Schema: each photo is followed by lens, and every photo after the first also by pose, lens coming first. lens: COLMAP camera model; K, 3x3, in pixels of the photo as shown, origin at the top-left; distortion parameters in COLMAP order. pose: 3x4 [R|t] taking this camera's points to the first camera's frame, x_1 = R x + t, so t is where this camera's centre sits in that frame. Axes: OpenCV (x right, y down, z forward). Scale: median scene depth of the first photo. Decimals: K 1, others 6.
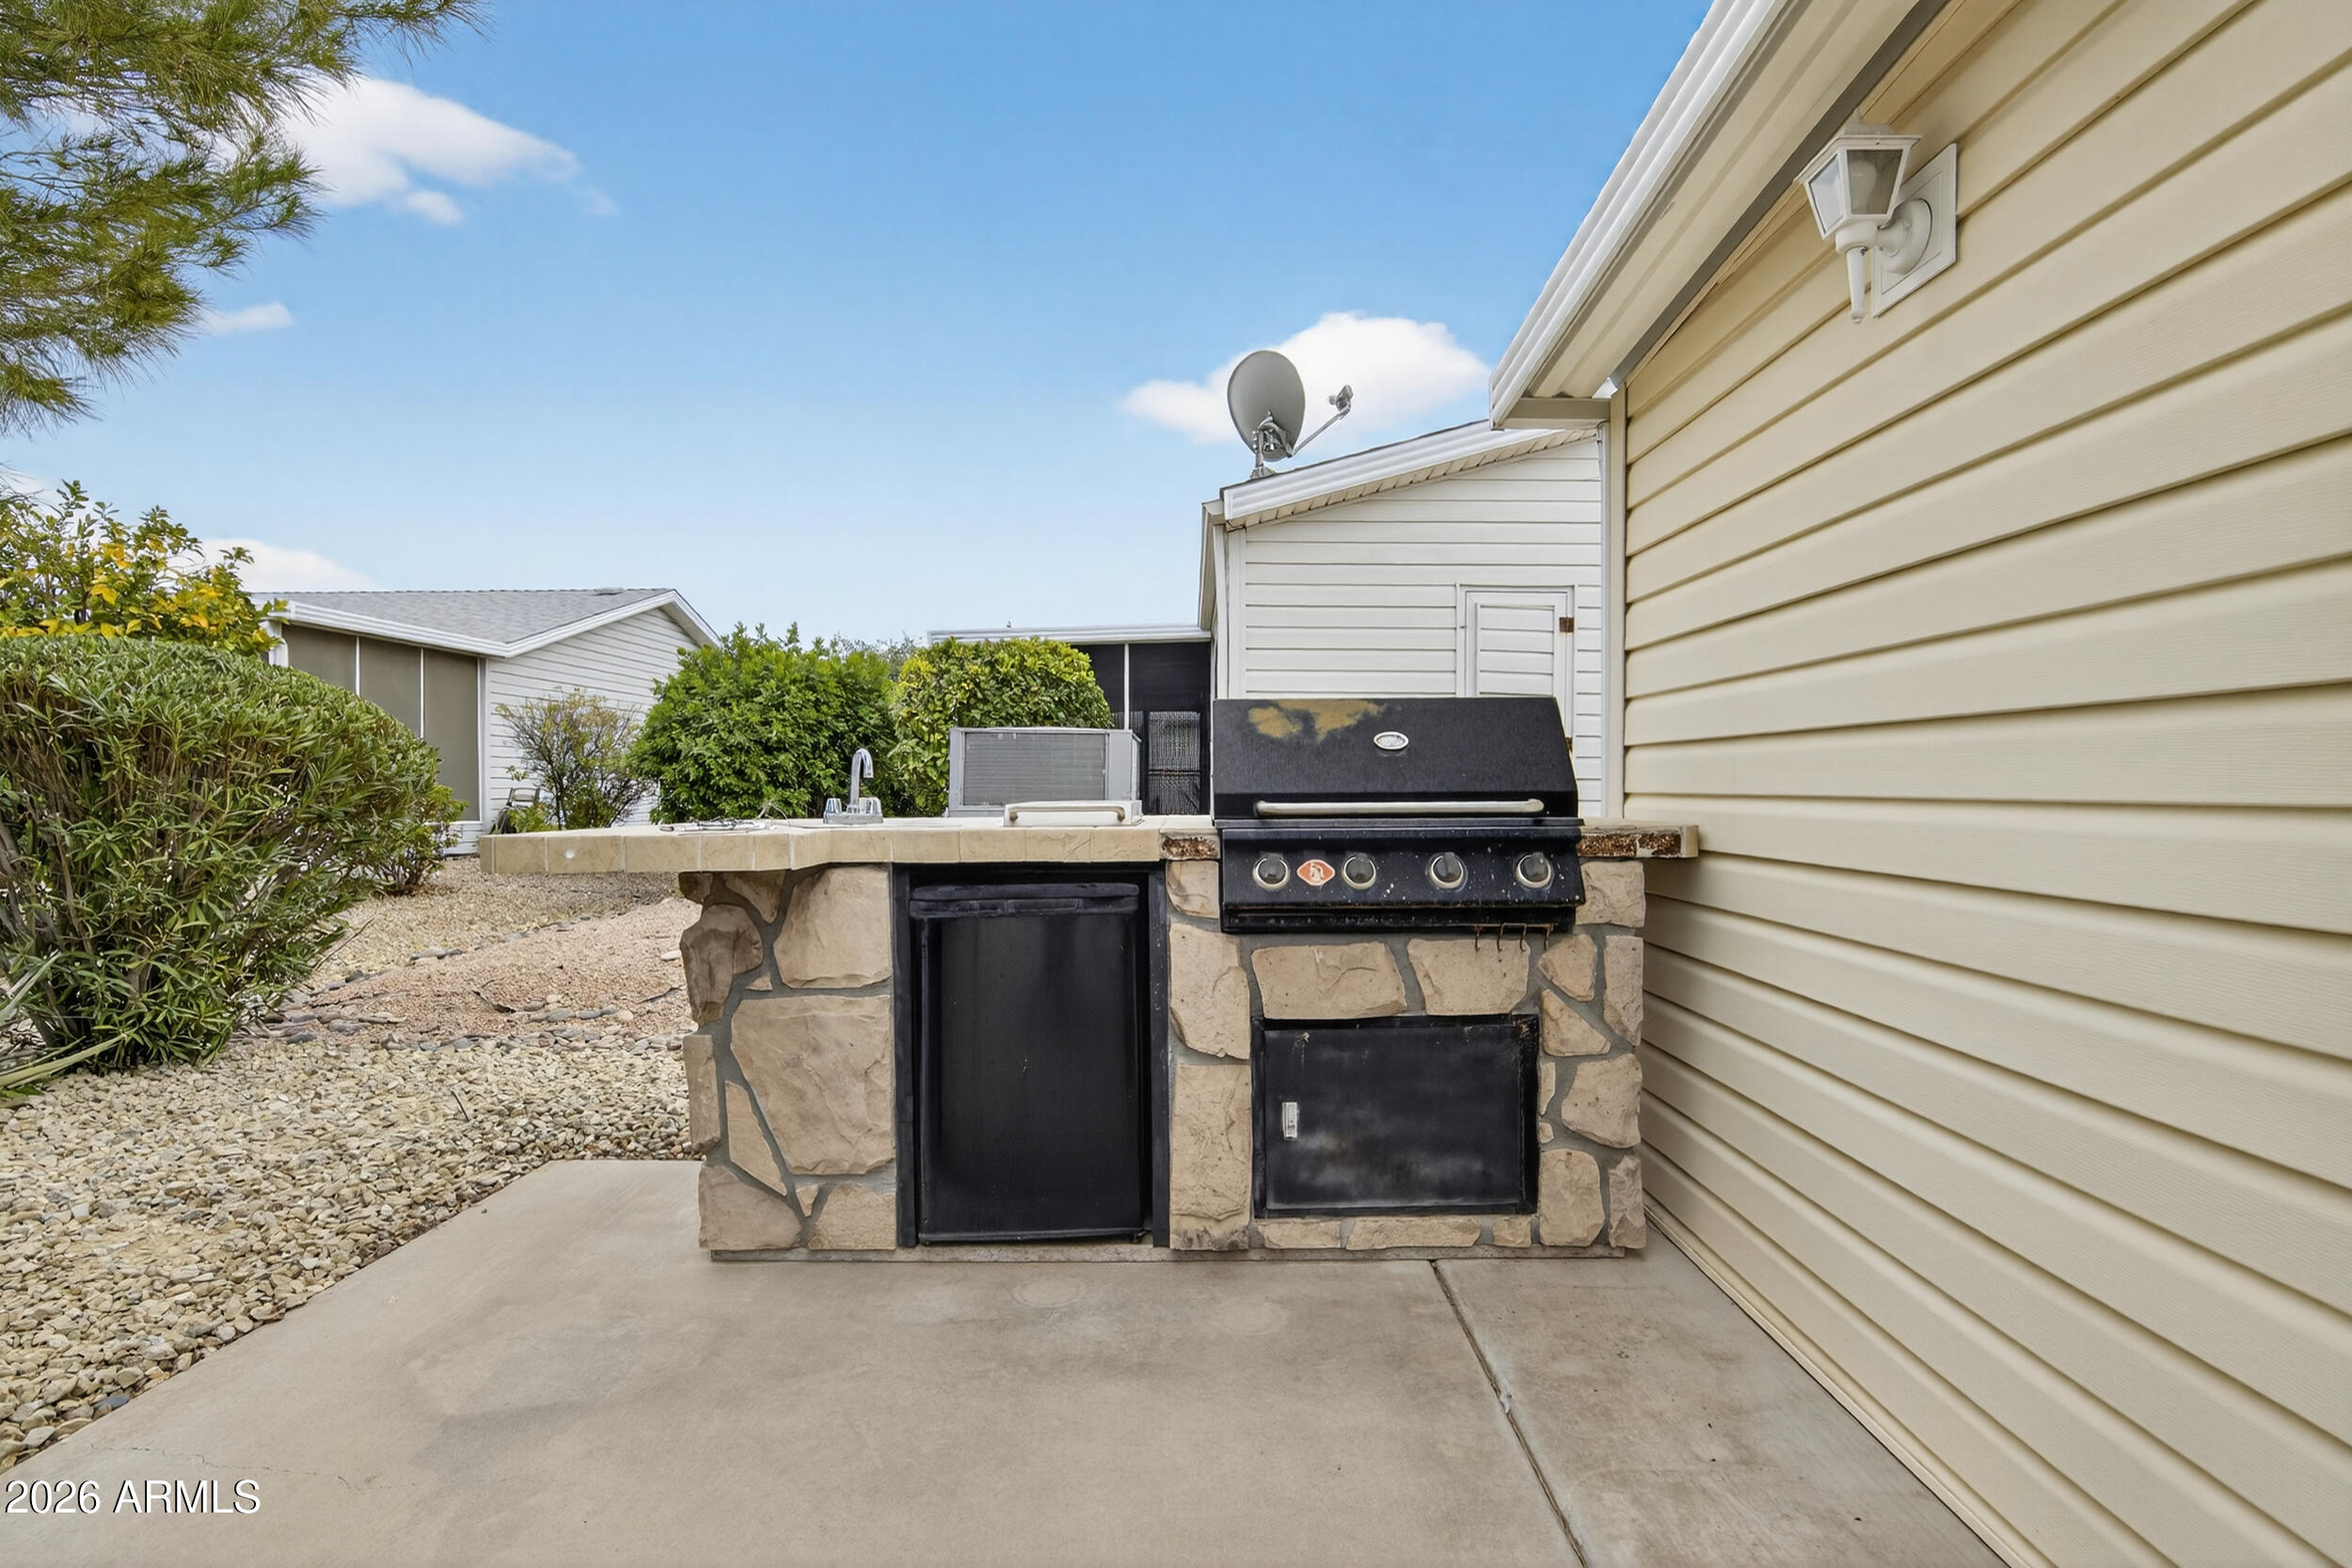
lens RADIAL K [[1105.2, 0, 1188.4], [0, 1105.2, 802.6], [0, 0, 1]] dist [-0.031189, 0.003622]
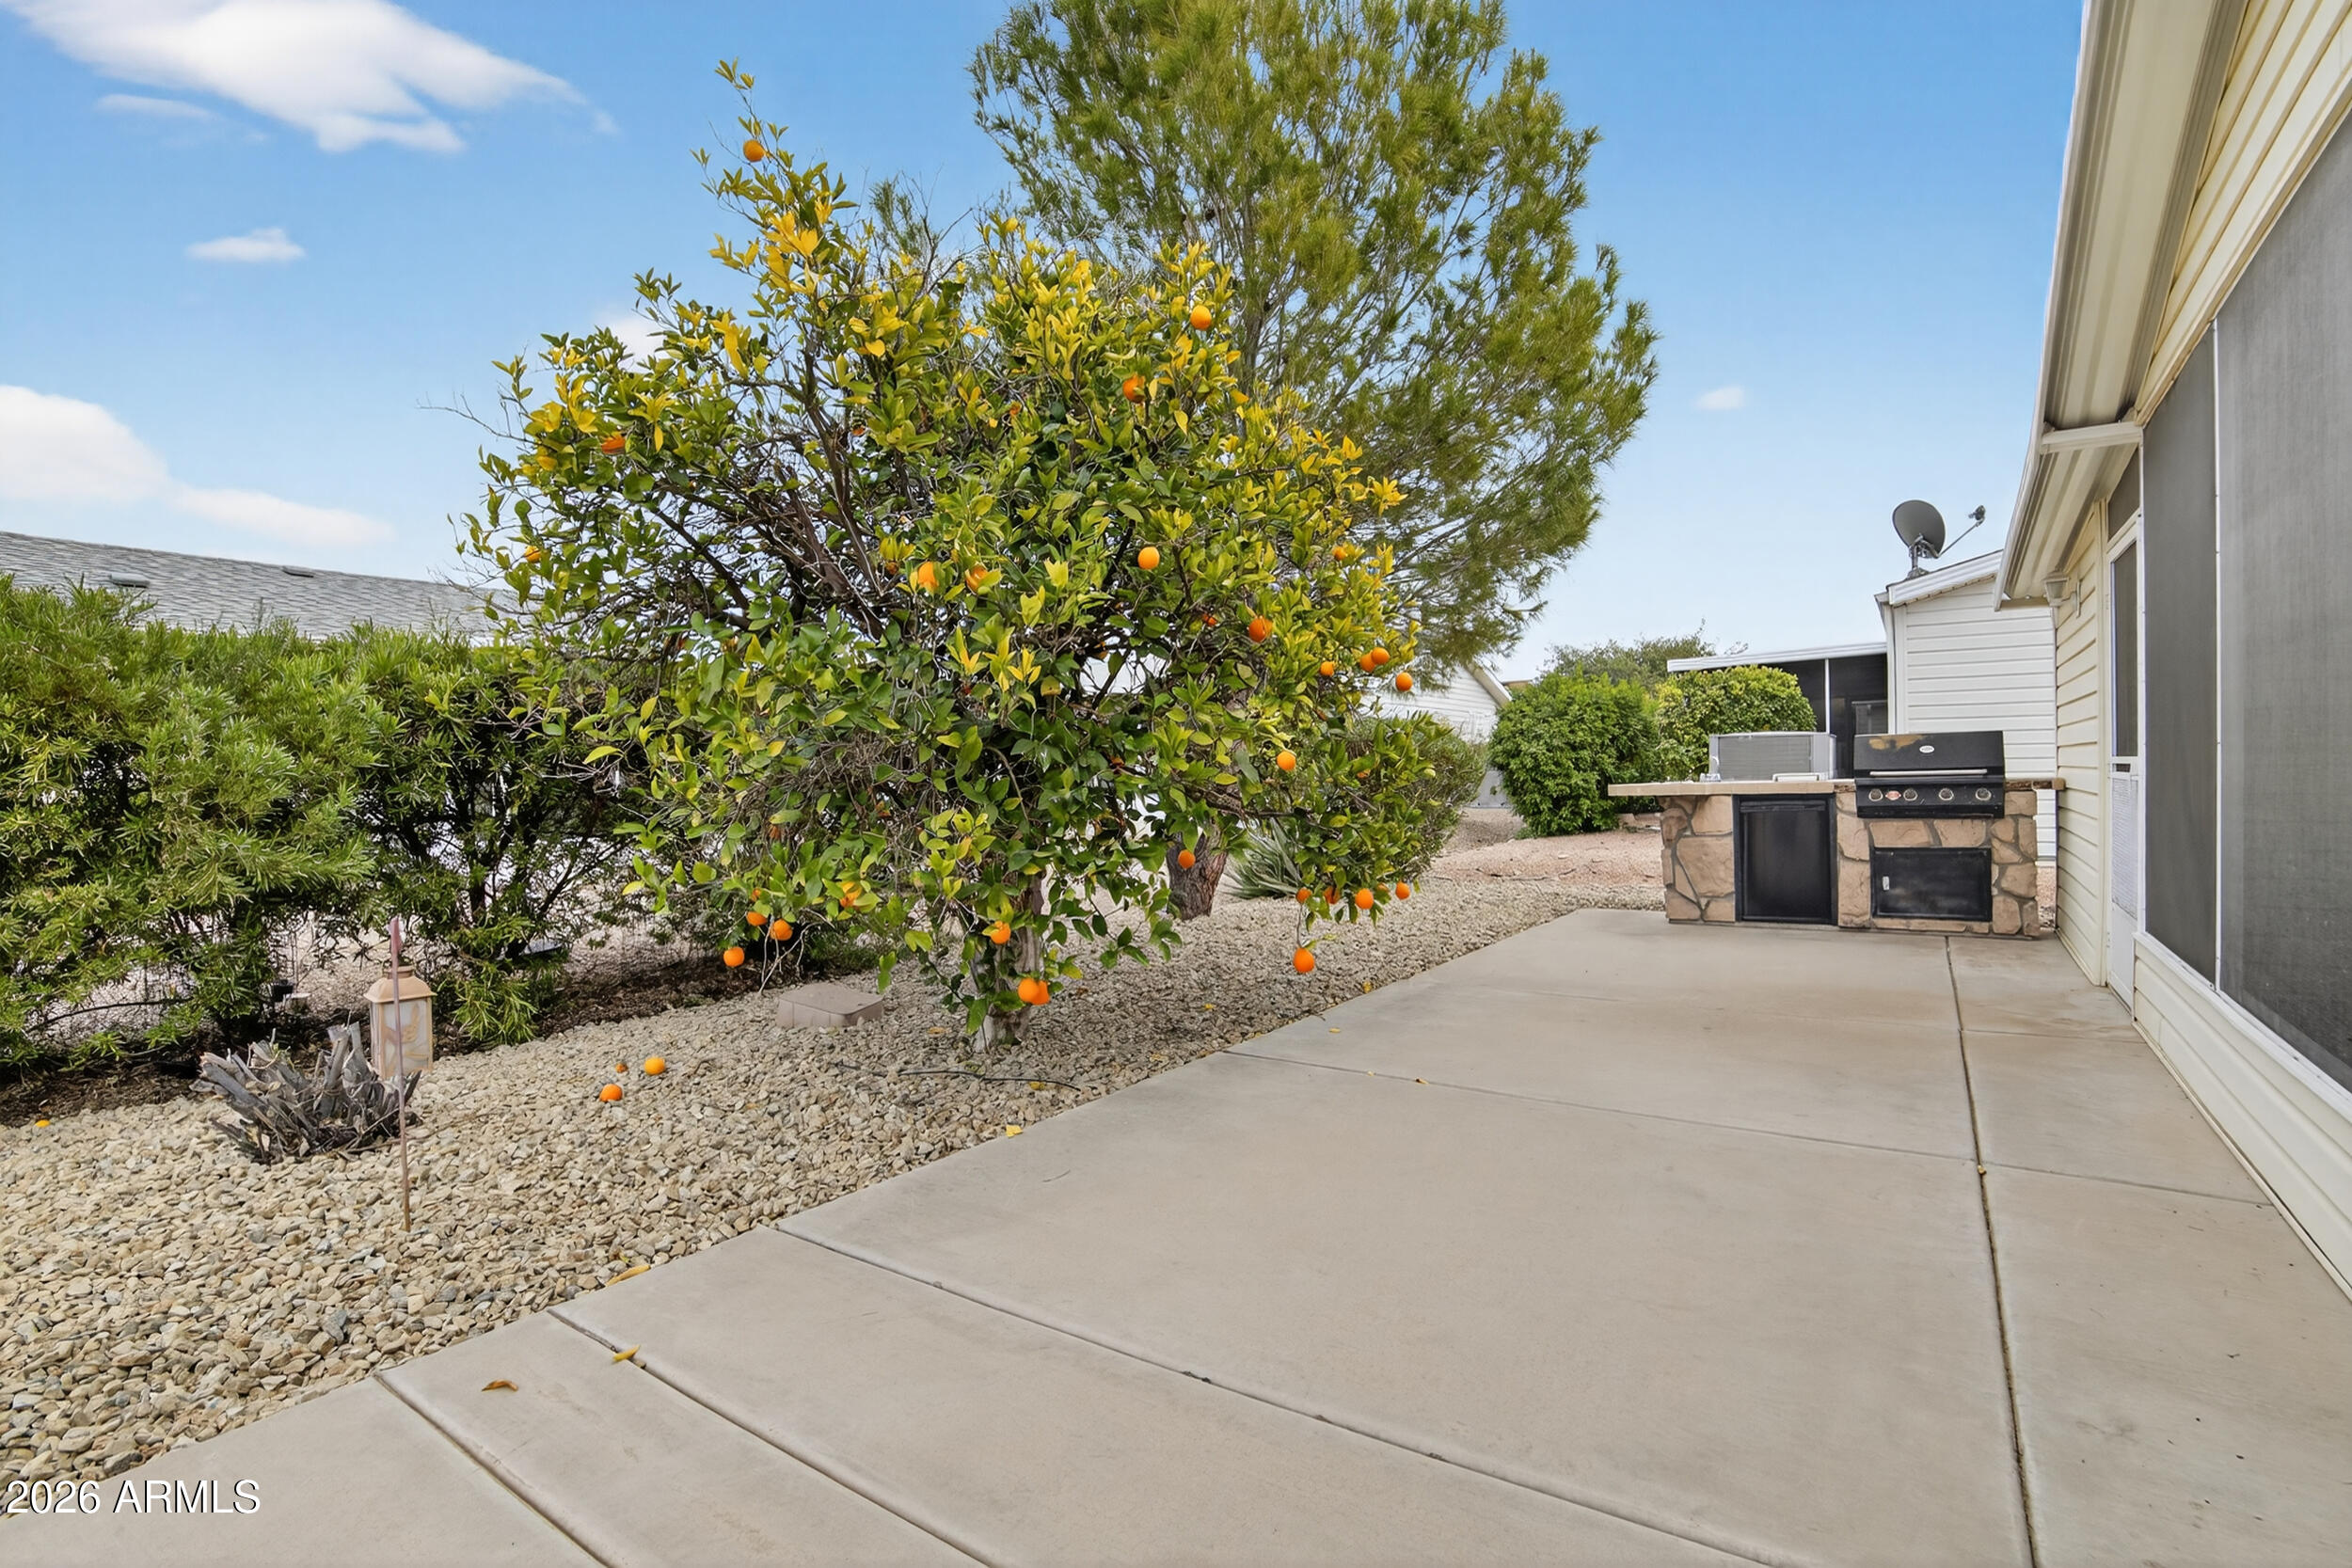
lens RADIAL K [[1105.2, 0, 1187.5], [0, 1105.2, 785.1], [0, 0, 1]] dist [-0.031189, 0.003622]
pose [[0.830024, -0.009947, -0.557639, 0.169501], [0.008644, 0.999950, -0.004970, 0.032220], [0.557660, -0.000695, 0.830069, -2.347193]]
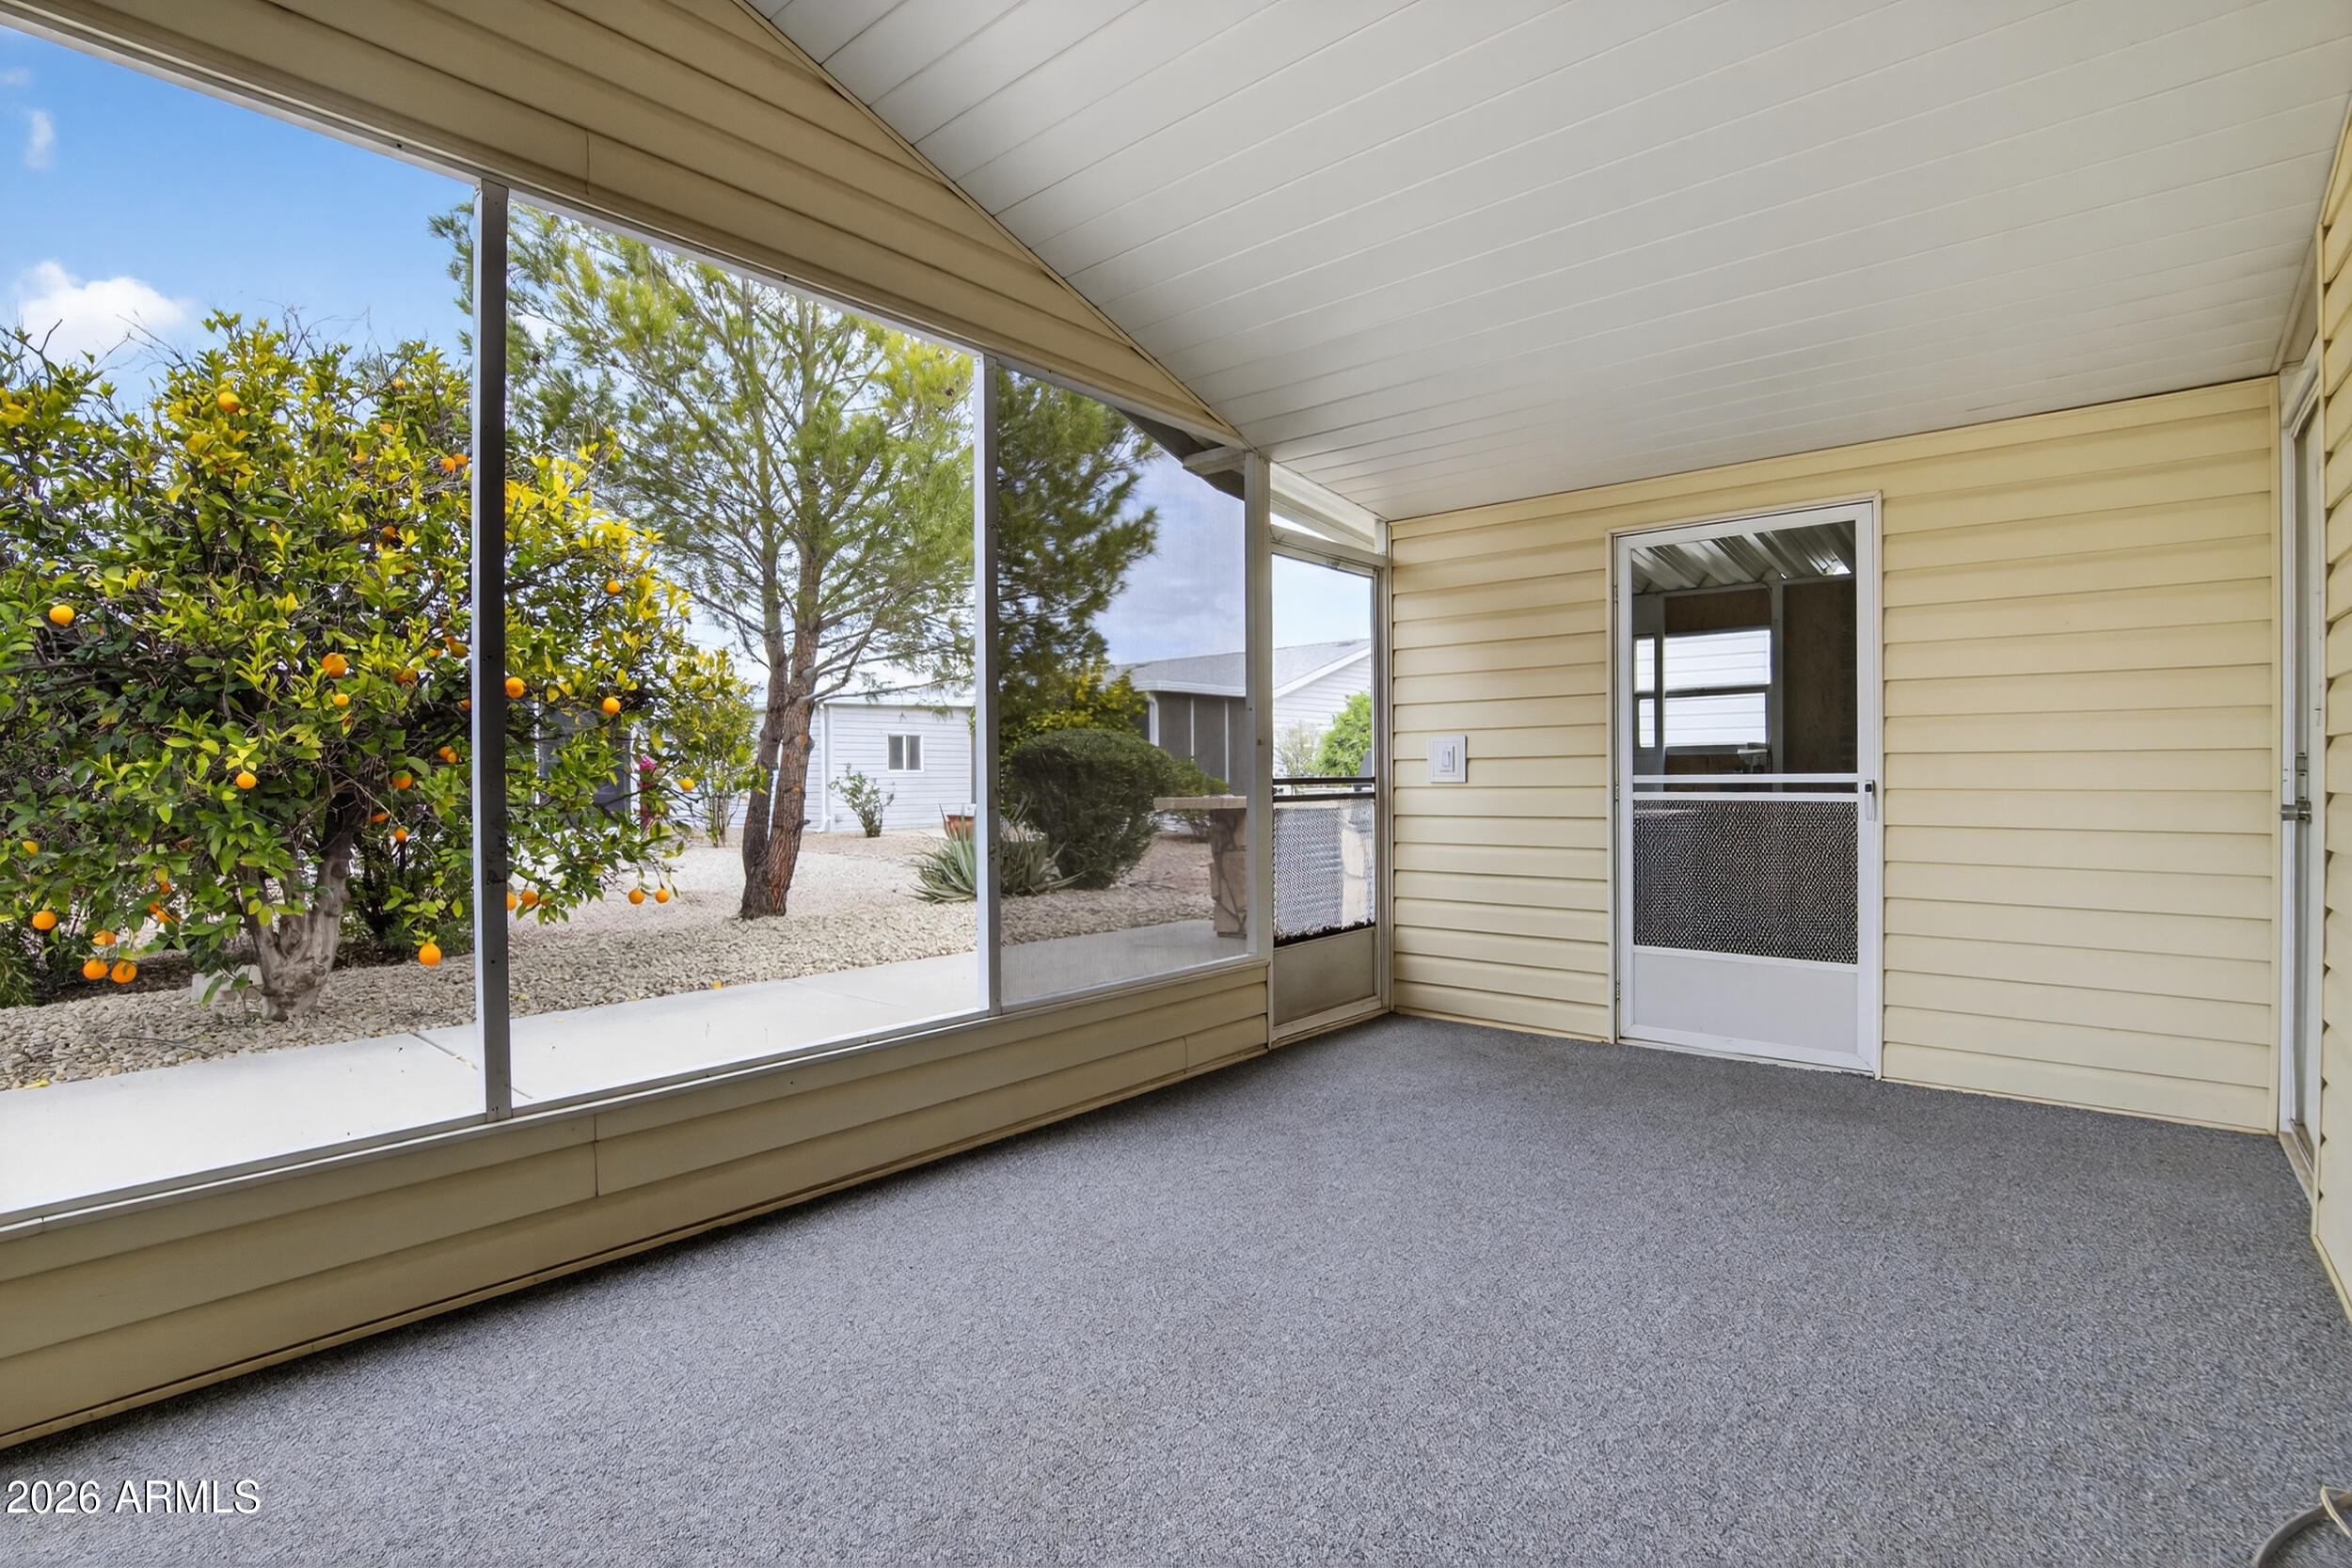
lens RADIAL K [[1105.2, 0, 1170.5], [0, 1105.2, 786.9], [0, 0, 1]] dist [-0.031189, 0.003622]
pose [[0.753627, -0.006221, -0.657272, 1.536683], [0.001486, 0.999969, -0.007761, 0.019452], [0.657300, 0.004872, 0.753613, -1.457914]]
